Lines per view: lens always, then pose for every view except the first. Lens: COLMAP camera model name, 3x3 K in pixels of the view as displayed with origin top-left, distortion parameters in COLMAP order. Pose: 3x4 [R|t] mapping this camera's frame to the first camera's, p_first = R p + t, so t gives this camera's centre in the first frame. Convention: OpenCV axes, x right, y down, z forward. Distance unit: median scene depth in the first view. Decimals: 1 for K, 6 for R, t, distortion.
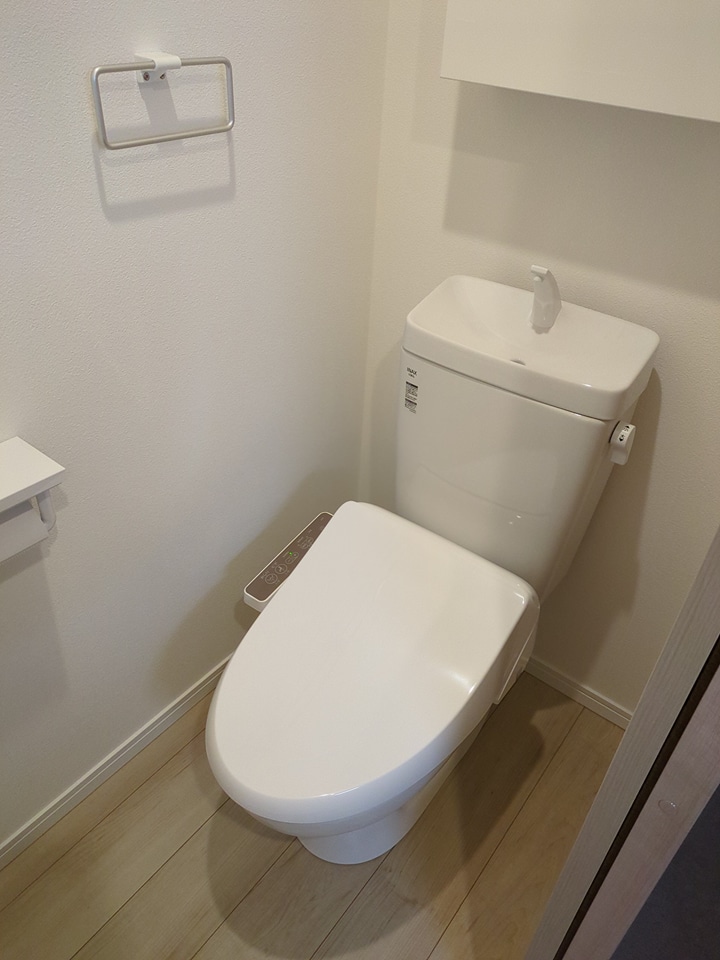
lens RADIAL K [[712.4, 0, 360.0], [0, 712.4, 480.0], [0, 0, 1]] dist [0.041227, -0.008289]
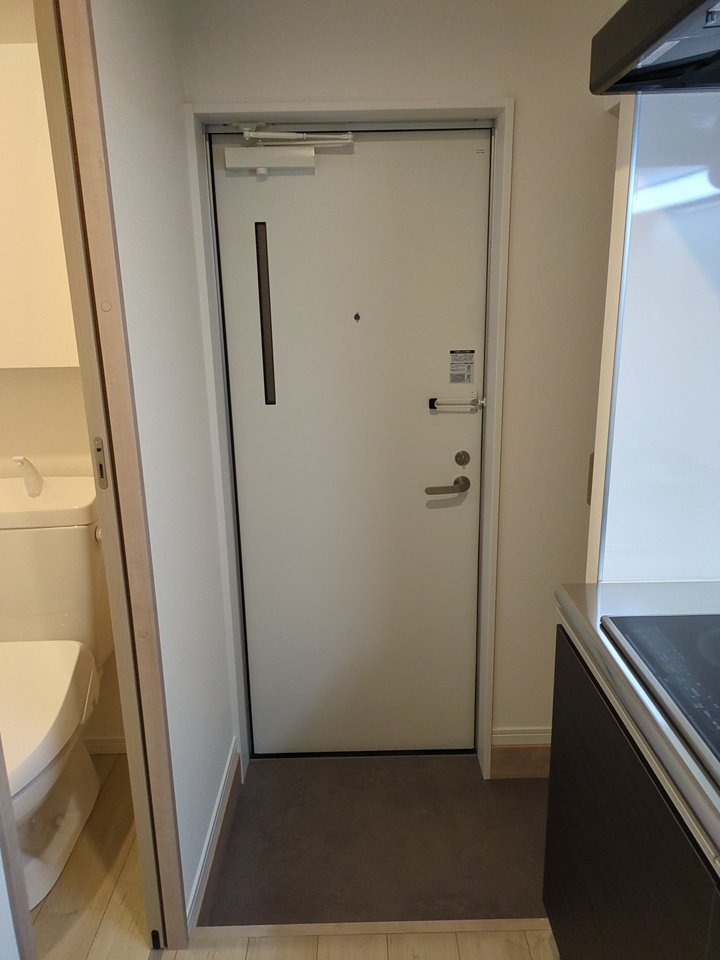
lens RADIAL K [[712.4, 0, 360.0], [0, 712.4, 480.0], [0, 0, 1]] dist [0.041227, -0.008289]
pose [[0.775382, -0.232637, 0.587080, -0.121877], [0.423796, 0.880922, -0.210650, 0.410801], [-0.468167, 0.412137, 0.781641, -0.625722]]
